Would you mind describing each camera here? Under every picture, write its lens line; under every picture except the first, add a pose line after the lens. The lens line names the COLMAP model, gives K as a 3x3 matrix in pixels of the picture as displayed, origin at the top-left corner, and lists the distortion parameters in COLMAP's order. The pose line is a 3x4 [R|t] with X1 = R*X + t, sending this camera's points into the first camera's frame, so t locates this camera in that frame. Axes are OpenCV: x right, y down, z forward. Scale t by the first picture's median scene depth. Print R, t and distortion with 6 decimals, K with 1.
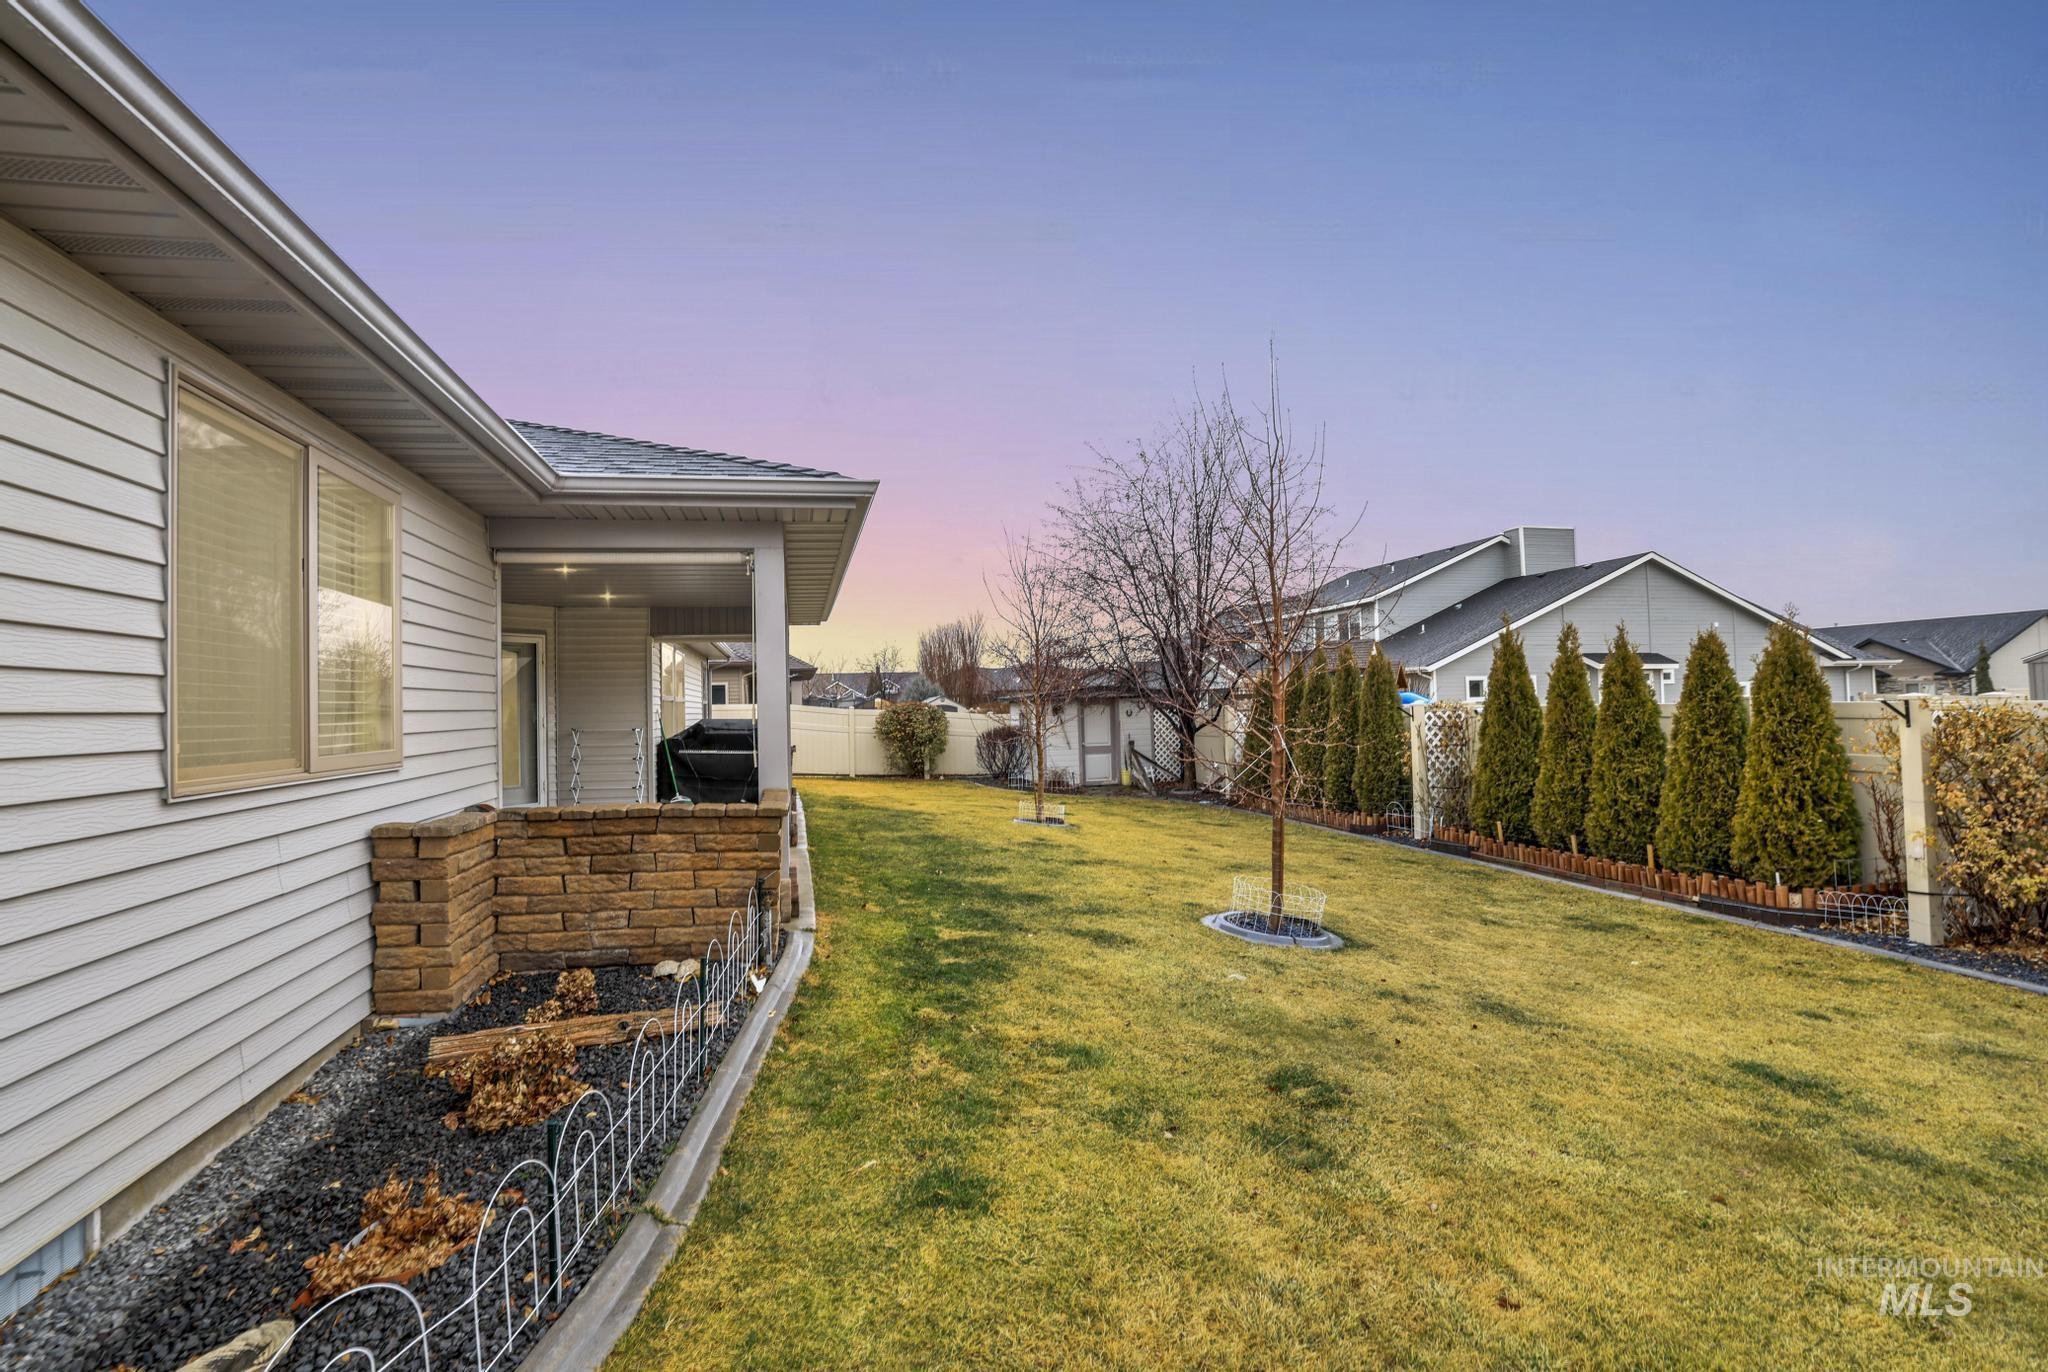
lens RADIAL K [[914.3, 0, 991.9], [0, 914.3, 665.0], [0, 0, 1]] dist [-0.032691, 0.000141]
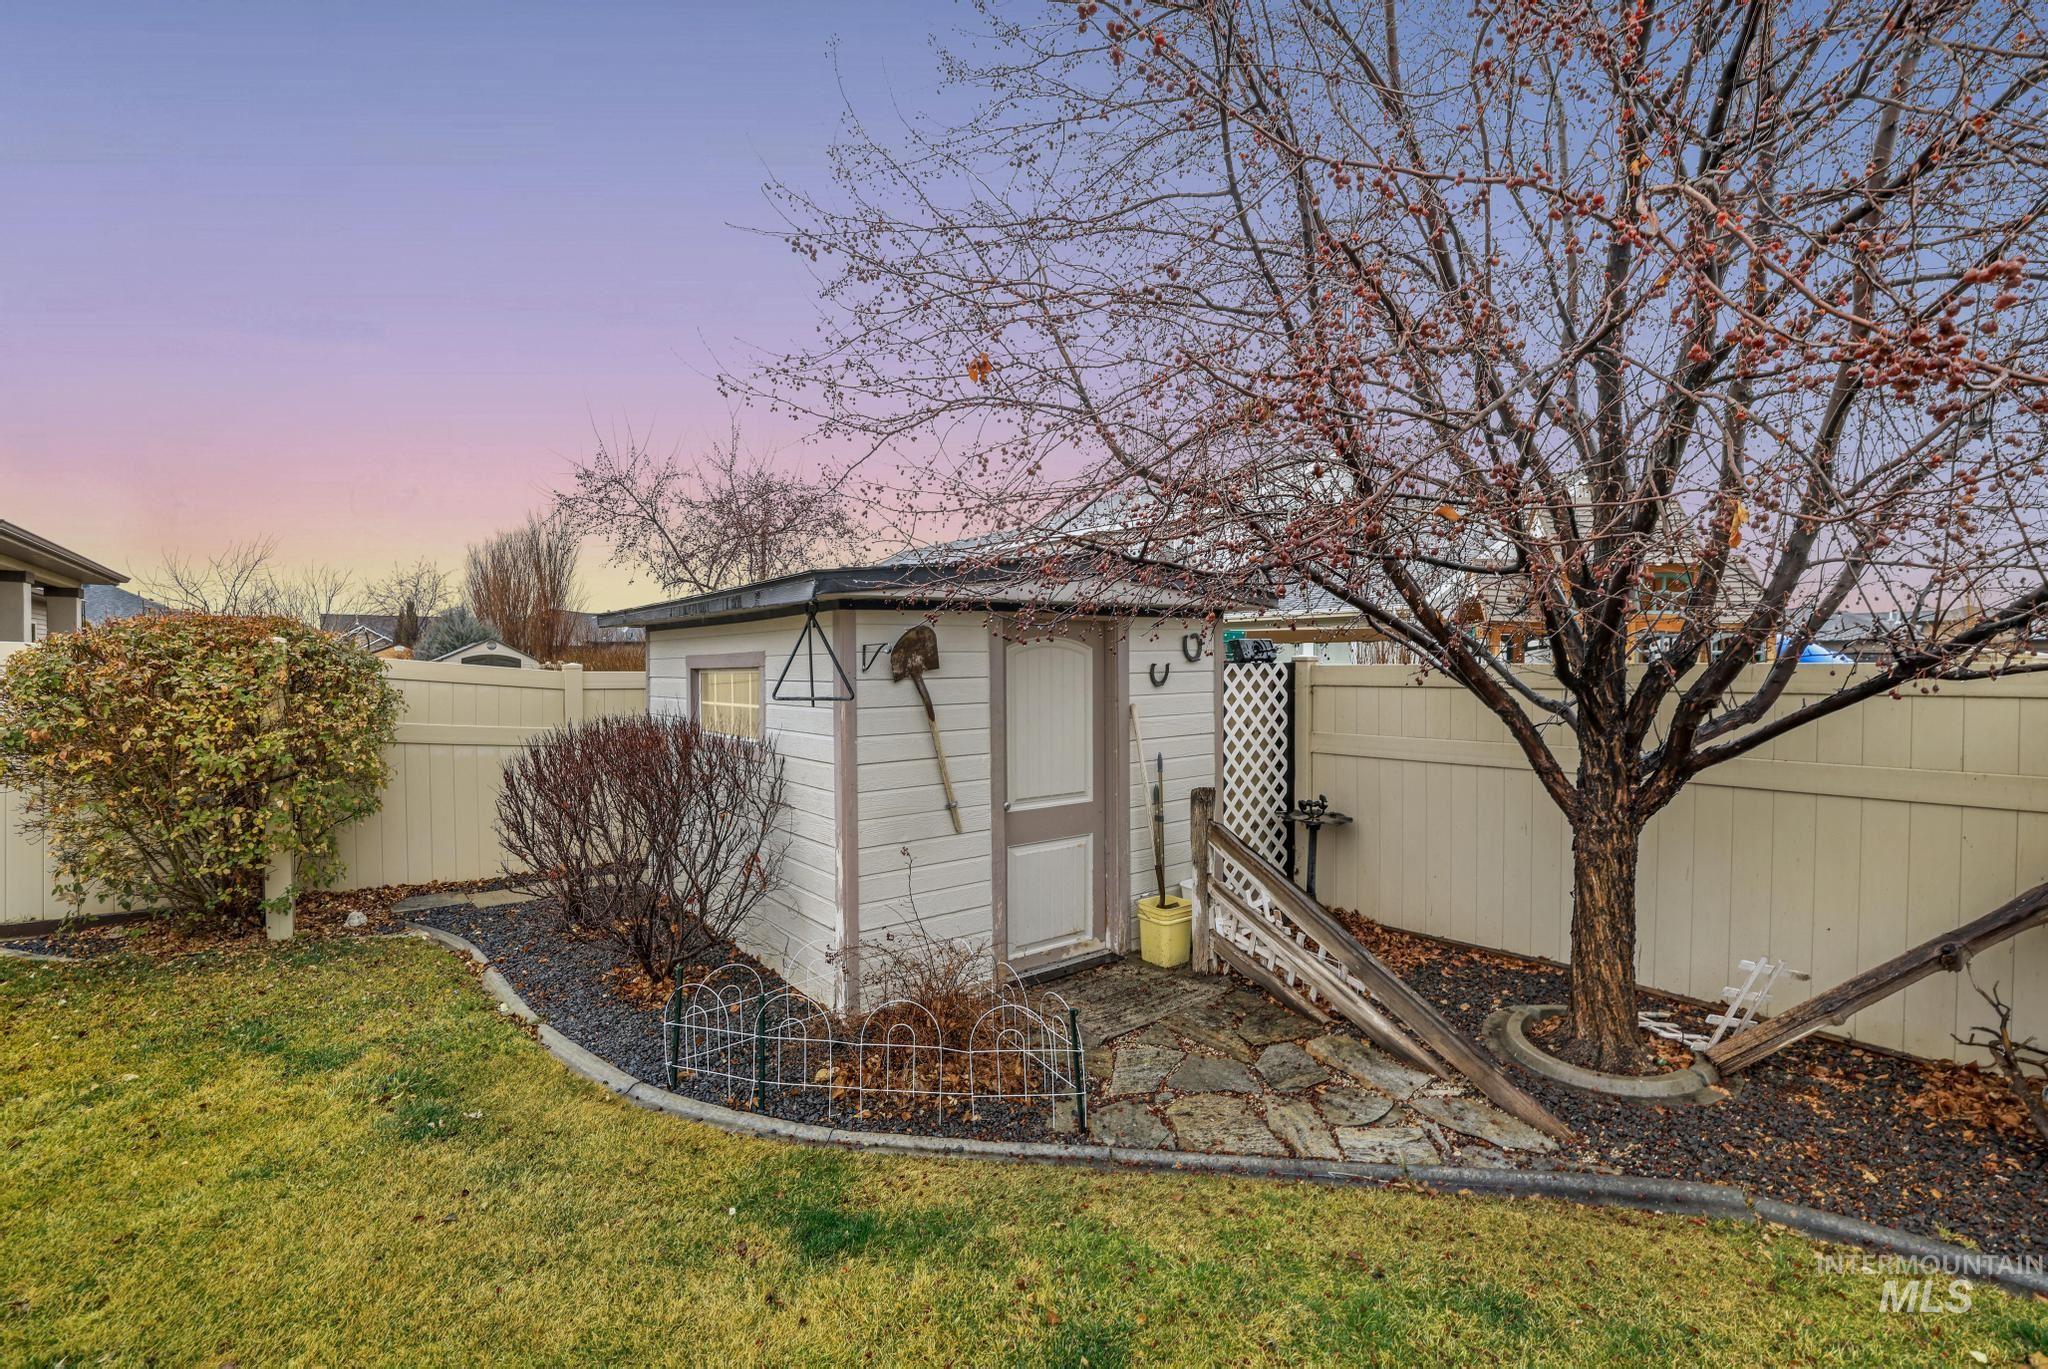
lens RADIAL K [[892.0, 0, 995.0], [0, 892.0, 681.2], [0, 0, 1]] dist [-0.052260, 0.020017]
pose [[0.907889, 0.012183, 0.419033, 0.013338], [-0.037084, 0.997993, 0.051332, 0.180110], [-0.417566, -0.062143, 0.906519, 3.312957]]
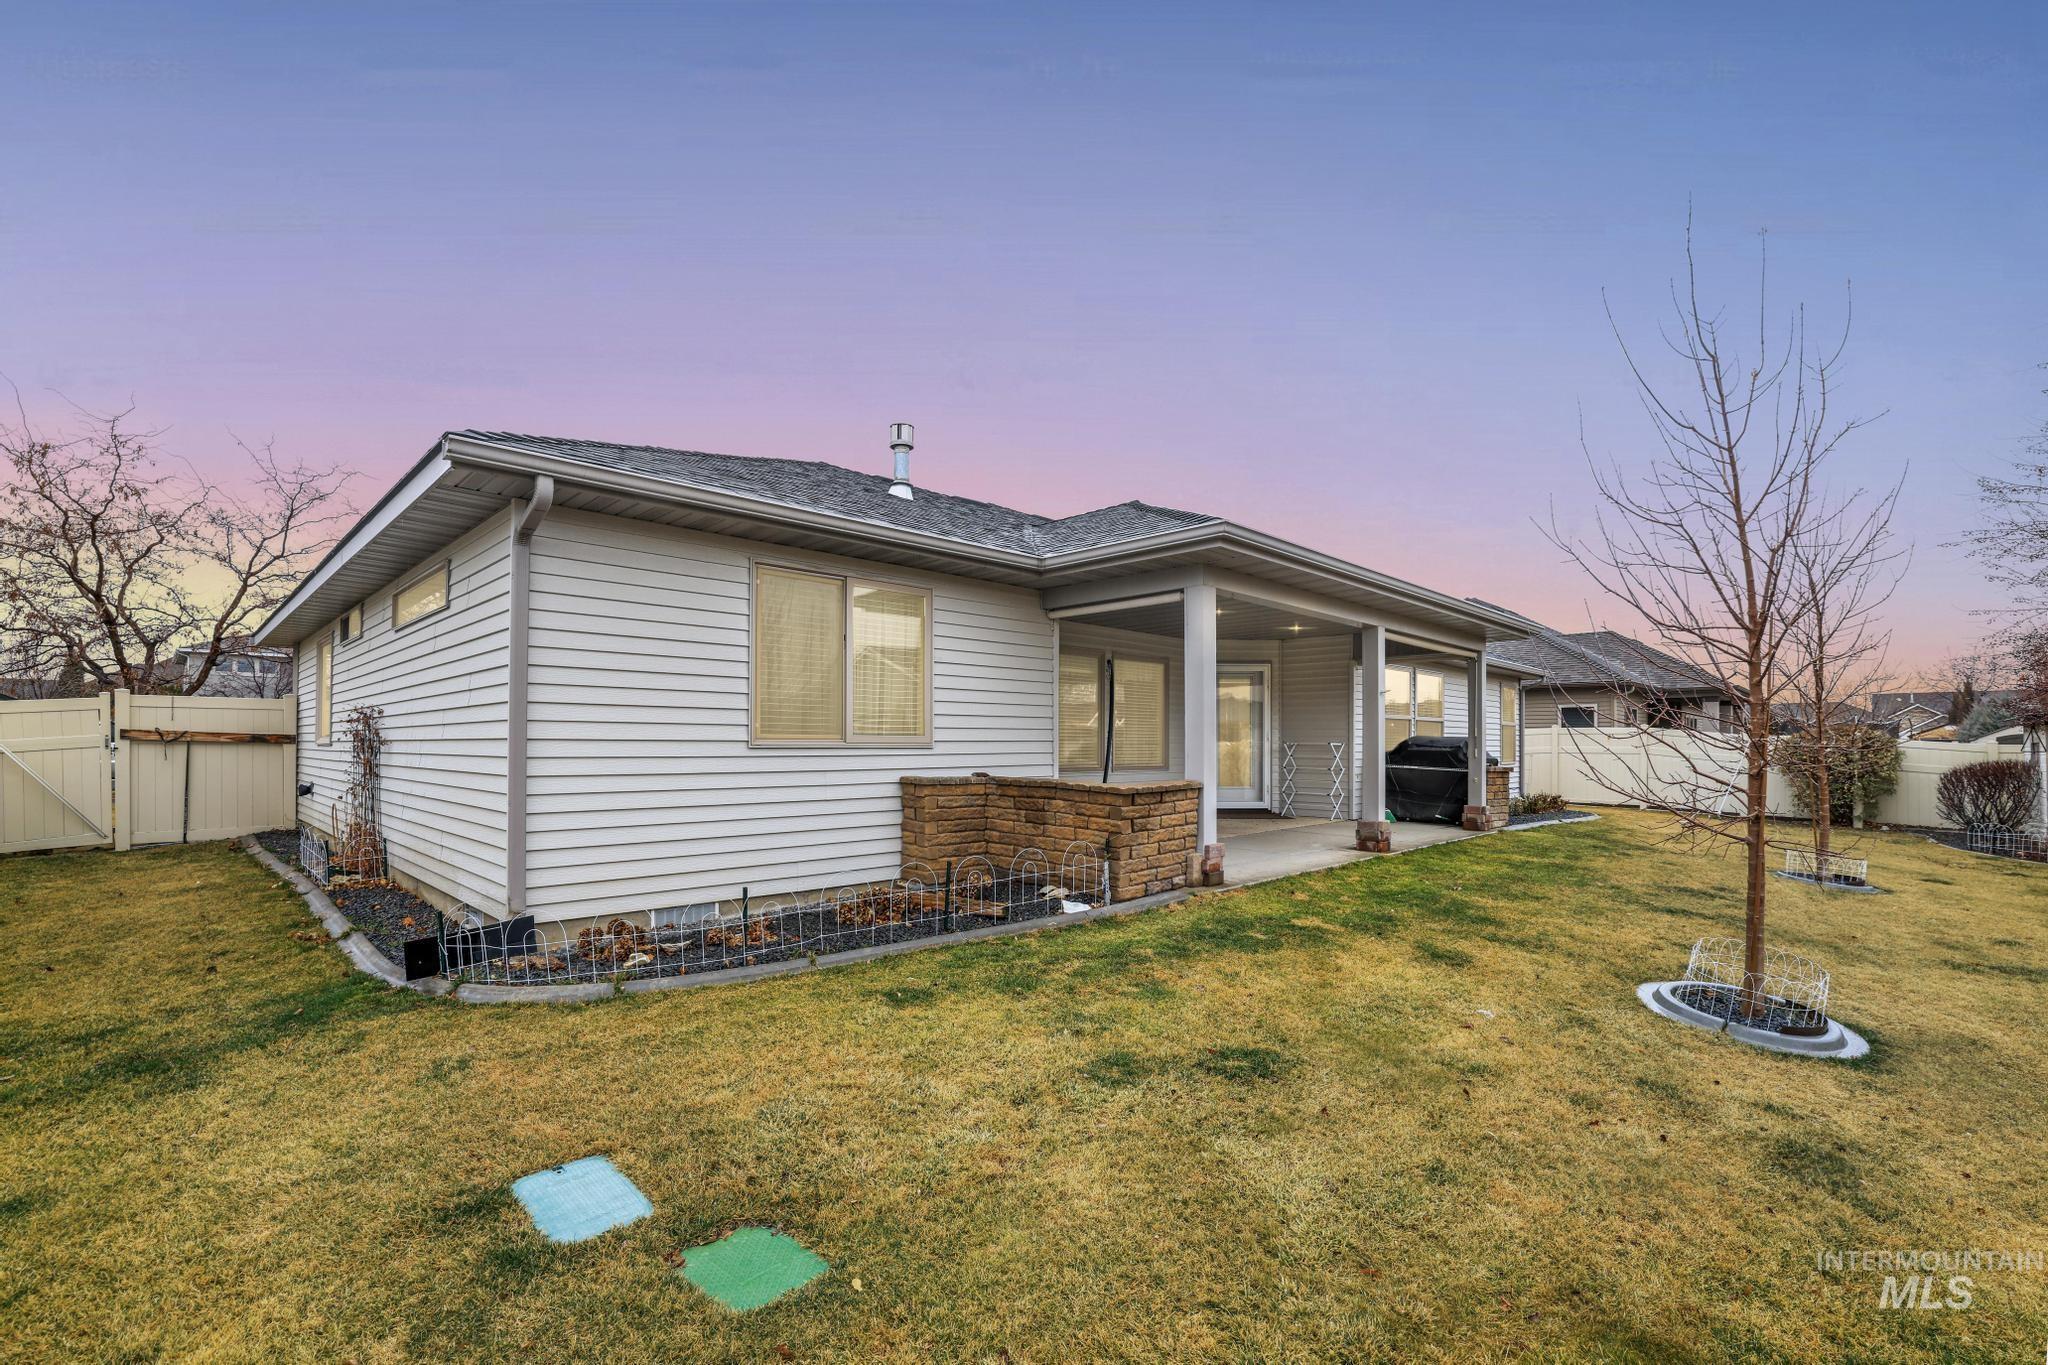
lens RADIAL K [[904.7, 0, 1027.7], [0, 904.7, 704.5], [0, 0, 1]] dist [-0.049646, 0.018096]
pose [[0.545319, -0.014531, -0.838103, 0.748937], [0.025071, 0.999685, -0.001020, 0.031631], [0.837854, -0.020456, 0.545511, 0.159240]]
